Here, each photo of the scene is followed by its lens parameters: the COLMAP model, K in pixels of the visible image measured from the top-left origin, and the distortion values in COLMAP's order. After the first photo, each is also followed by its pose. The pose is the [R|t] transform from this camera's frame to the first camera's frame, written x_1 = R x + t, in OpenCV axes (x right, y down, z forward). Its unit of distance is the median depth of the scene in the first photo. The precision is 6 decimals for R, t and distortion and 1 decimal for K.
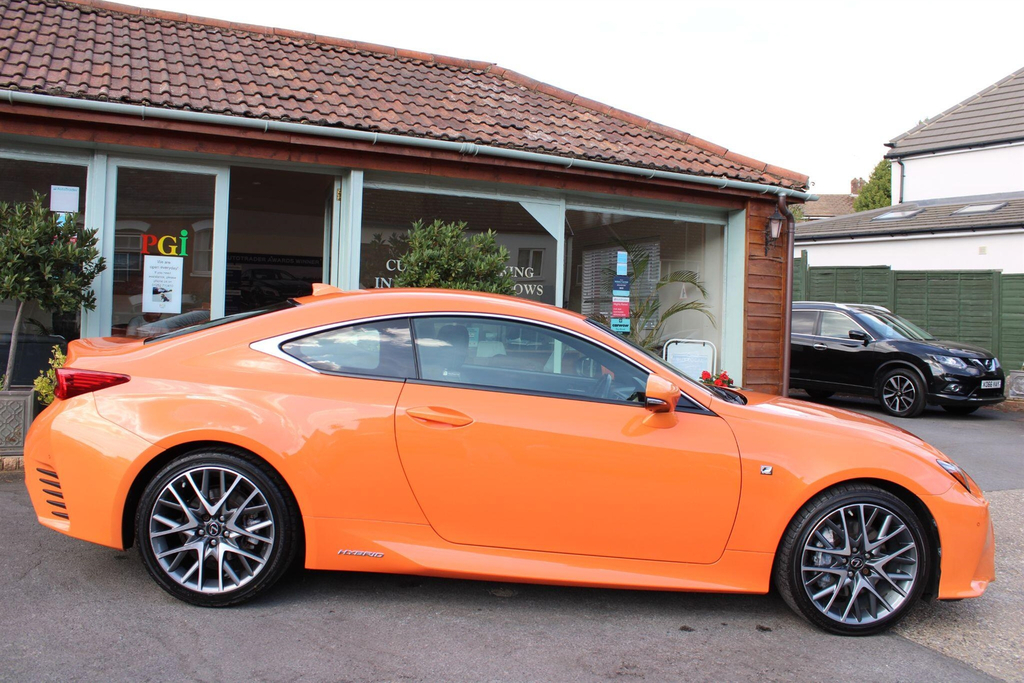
lens RADIAL K [[863.3, 0, 516.8], [0, 863.3, 324.2], [0, 0, 1]] dist [-0.160490, 0.146068]
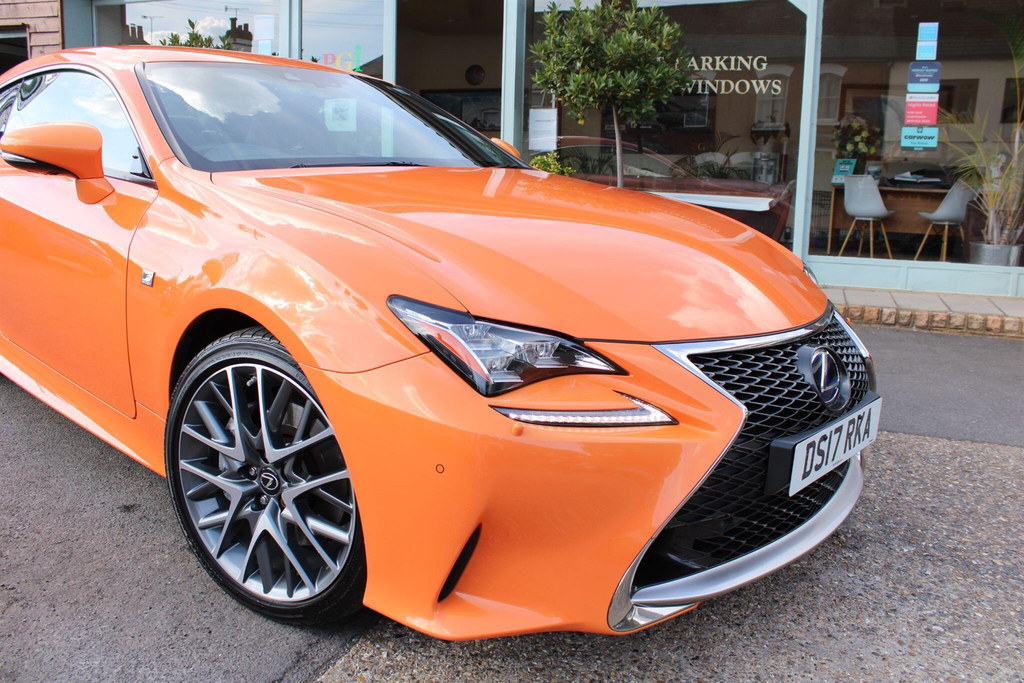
lens RADIAL K [[860.8, 0, 516.3], [0, 860.8, 324.7], [0, 0, 1]] dist [-0.162065, 0.148133]
pose [[0.717224, 0.108079, -0.688410, 0.412392], [-0.003522, 0.988449, 0.151515, 0.056017], [0.696833, -0.106246, 0.709320, 0.365456]]
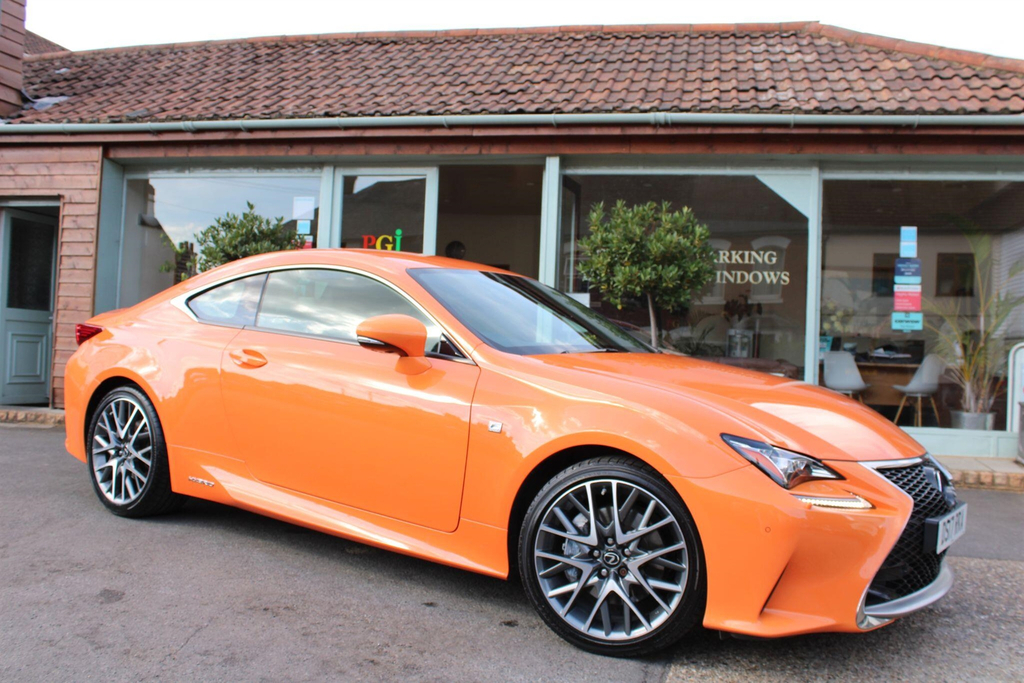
lens RADIAL K [[975.1, 0, 512.9], [0, 975.1, 325.5], [0, 0, 1]] dist [-0.140672, 0.147629]
pose [[0.792500, -0.015405, -0.609677, 0.424253], [-0.013281, 0.999008, -0.042506, 0.054105], [0.609727, 0.041783, 0.791510, 0.116489]]
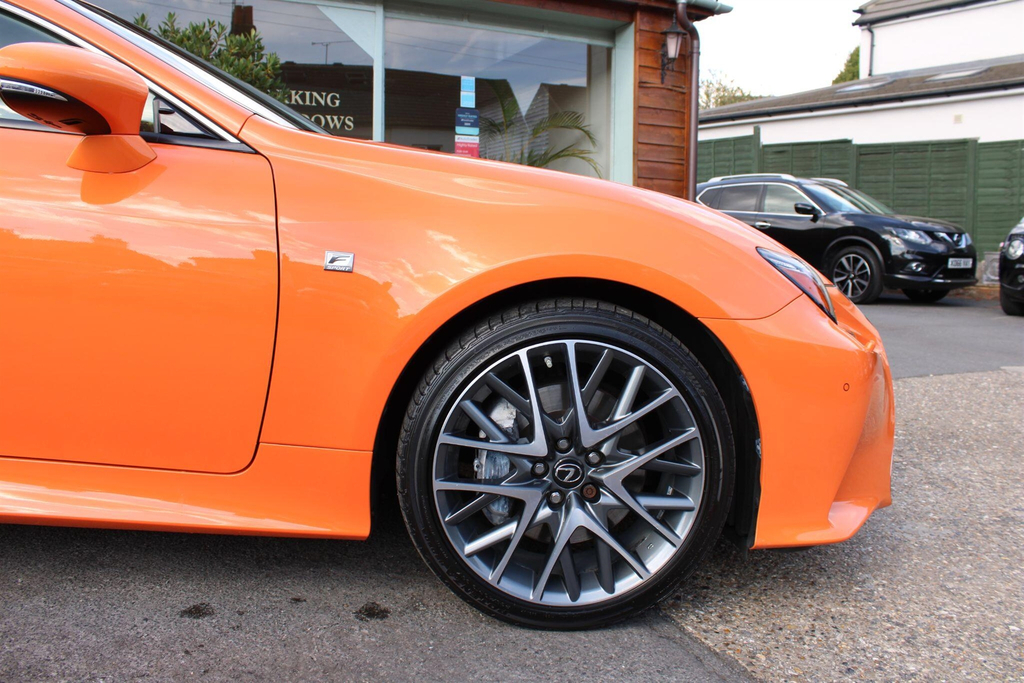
lens RADIAL K [[853.6, 0, 516.7], [0, 853.6, 328.8], [0, 0, 1]] dist [-0.157565, 0.127067]
pose [[0.999817, -0.017904, 0.006793, 0.182749], [0.017171, 0.995239, 0.095936, 0.079415], [-0.008478, -0.095802, 0.995364, 0.268383]]
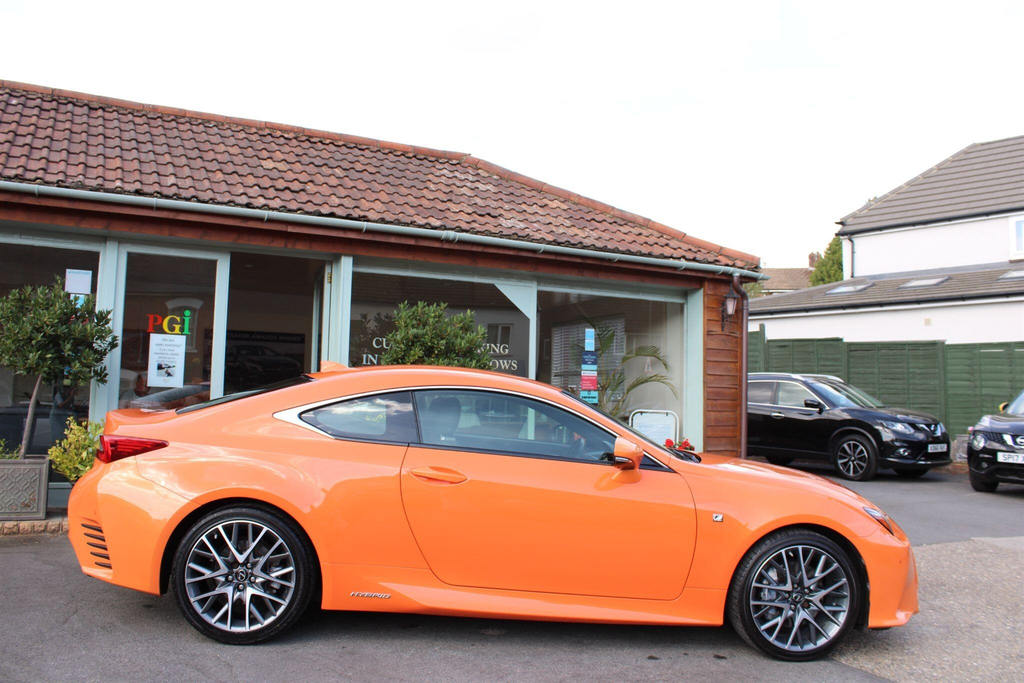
lens RADIAL K [[863.3, 0, 516.8], [0, 863.3, 324.2], [0, 0, 1]] dist [-0.160490, 0.146068]
pose [[0.999198, -0.004537, 0.039794, -0.013992], [0.007915, 0.996338, -0.085131, 0.001471], [-0.039262, 0.085378, 0.995575, -0.086683]]
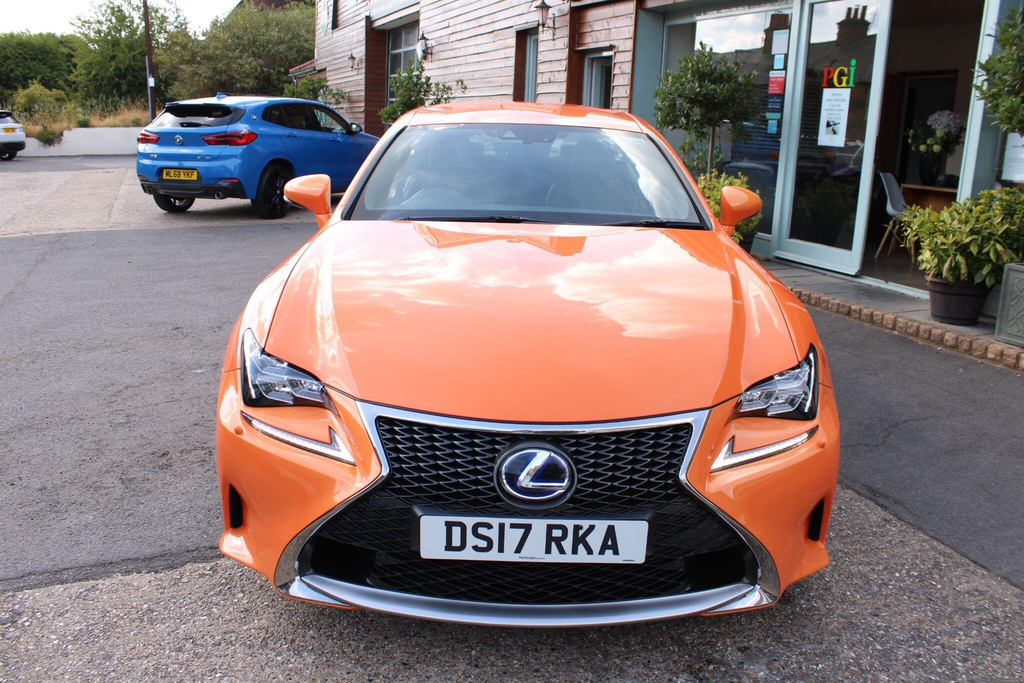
lens RADIAL K [[863.3, 0, 516.8], [0, 863.3, 324.2], [0, 0, 1]] dist [-0.160490, 0.146068]
pose [[-0.033826, 0.195170, -0.980186, 0.558114], [-0.041696, 0.979618, 0.196496, 0.011497], [0.998558, 0.047516, -0.024999, 0.603731]]
